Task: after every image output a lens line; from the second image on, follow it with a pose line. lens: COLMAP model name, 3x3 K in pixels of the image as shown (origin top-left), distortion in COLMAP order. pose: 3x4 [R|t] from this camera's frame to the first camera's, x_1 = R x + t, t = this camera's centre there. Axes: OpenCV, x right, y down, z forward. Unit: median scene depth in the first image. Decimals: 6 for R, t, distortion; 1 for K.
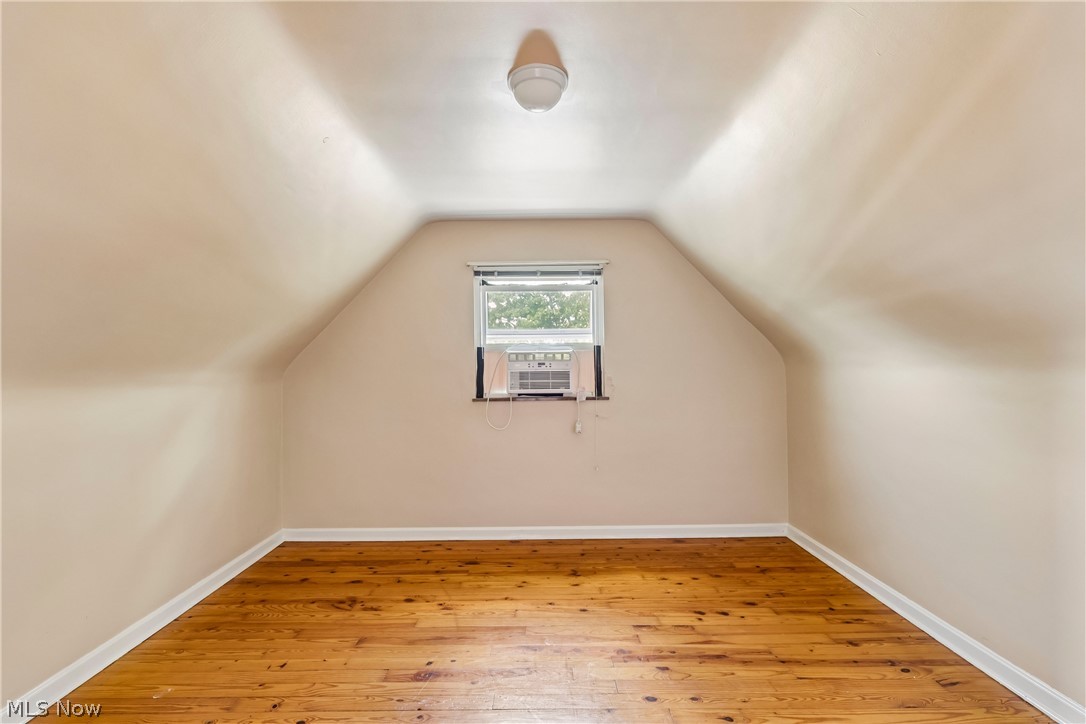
lens RADIAL K [[503.5, 0, 542.2], [0, 503.5, 365.1], [0, 0, 1]] dist [0.000335, -0.000232]
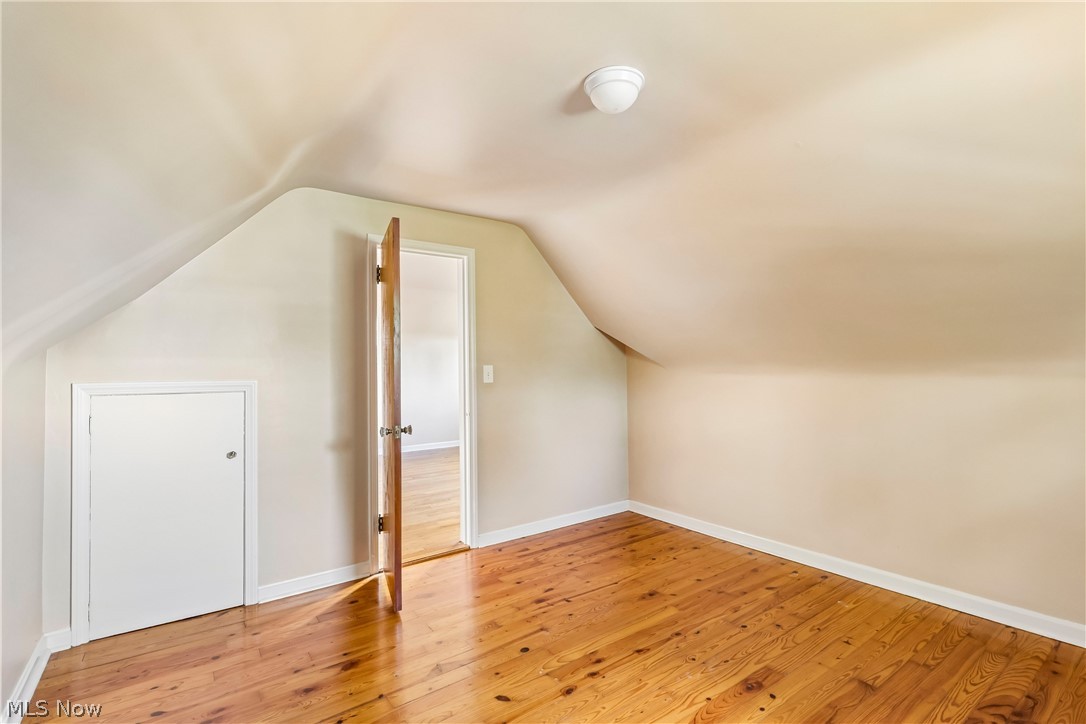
lens RADIAL K [[503.5, 0, 542.7], [0, 503.5, 364.0], [0, 0, 1]] dist [0.000335, -0.000232]
pose [[-0.812379, 0.004359, -0.583114, 0.512701], [0.016361, 0.999749, -0.015320, 0.019558], [0.582901, -0.021986, -0.812246, 1.260371]]
